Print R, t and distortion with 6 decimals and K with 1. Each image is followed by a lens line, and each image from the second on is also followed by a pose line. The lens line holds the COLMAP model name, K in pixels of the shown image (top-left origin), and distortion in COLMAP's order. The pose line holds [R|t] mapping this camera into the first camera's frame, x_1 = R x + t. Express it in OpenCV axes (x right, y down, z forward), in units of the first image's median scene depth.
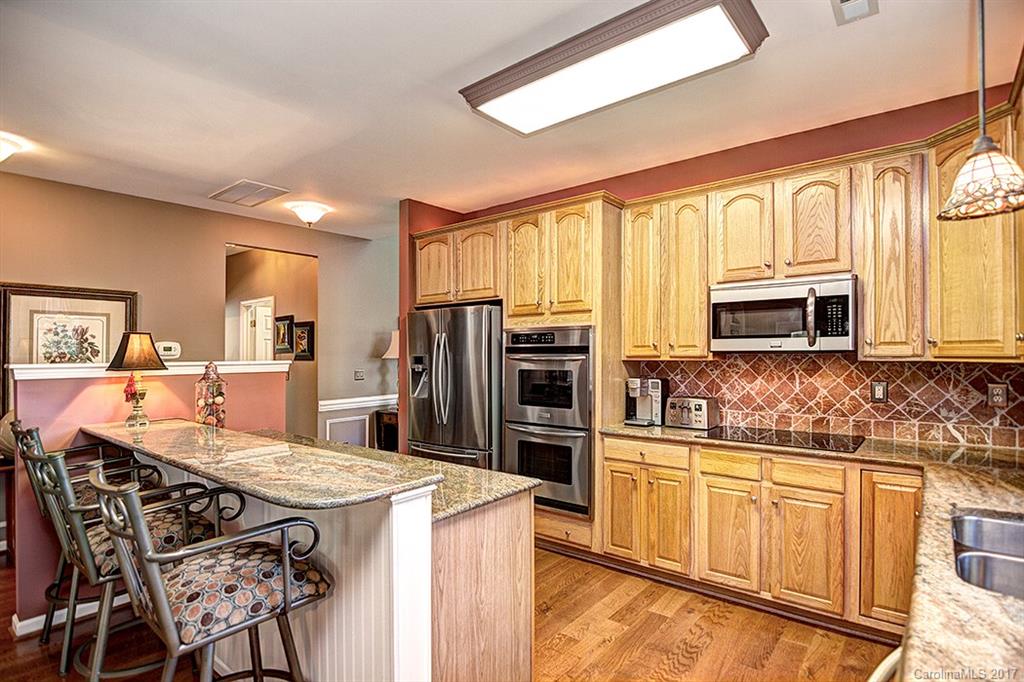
lens RADIAL K [[521.0, 0, 512.7], [0, 521.0, 350.5], [0, 0, 1]] dist [-0.000664, -0.015174]
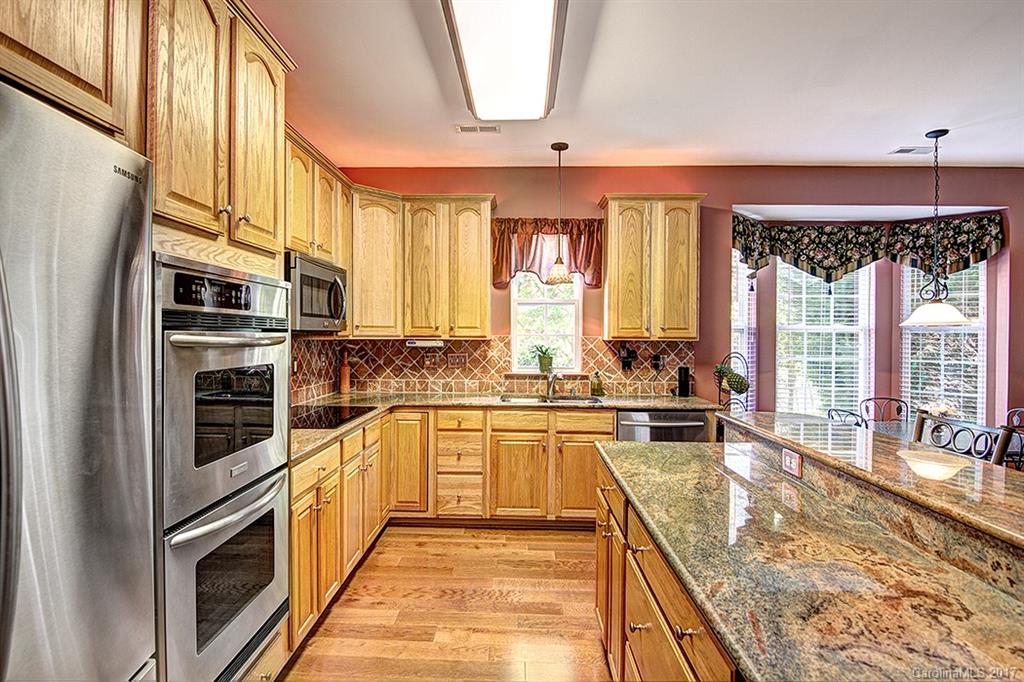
lens RADIAL K [[529.5, 0, 497.6], [0, 529.5, 339.7], [0, 0, 1]] dist [-0.001074, -0.000485]
pose [[-0.603440, -0.008612, 0.797362, -0.467590], [-0.008073, 0.999956, 0.004690, 0.010018], [-0.797368, -0.003606, -0.603483, 1.180933]]
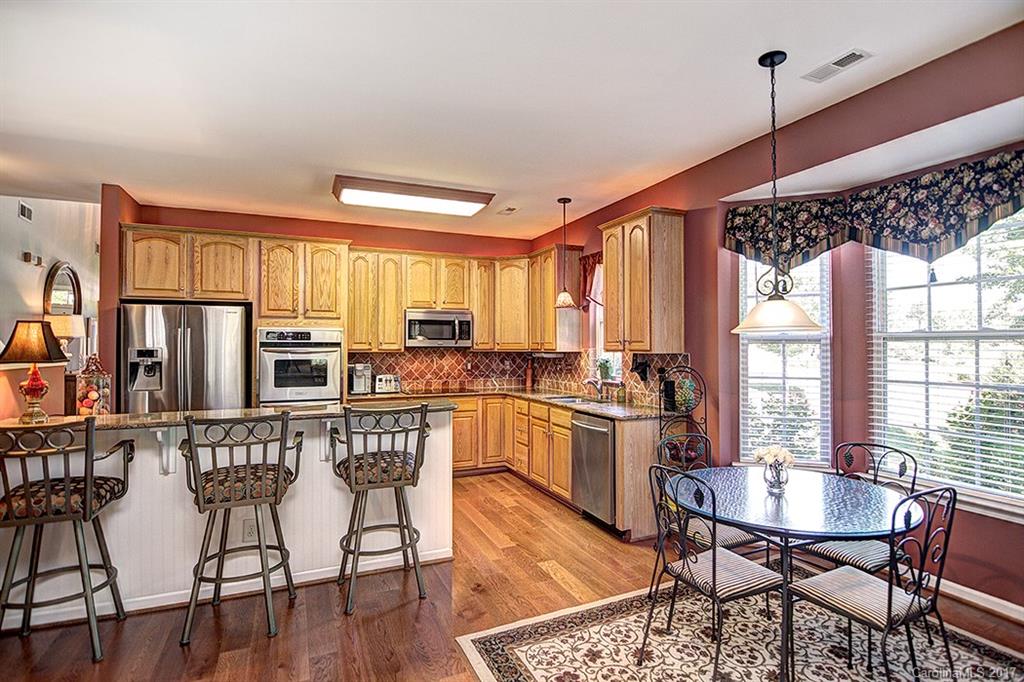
lens RADIAL K [[521.0, 0, 512.7], [0, 521.0, 350.5], [0, 0, 1]] dist [-0.000664, -0.015174]
pose [[0.458138, 0.000079, 0.888881, -0.954390], [-0.006388, 0.999974, 0.003204, 0.006464], [-0.888858, -0.007146, 0.458126, -0.112961]]
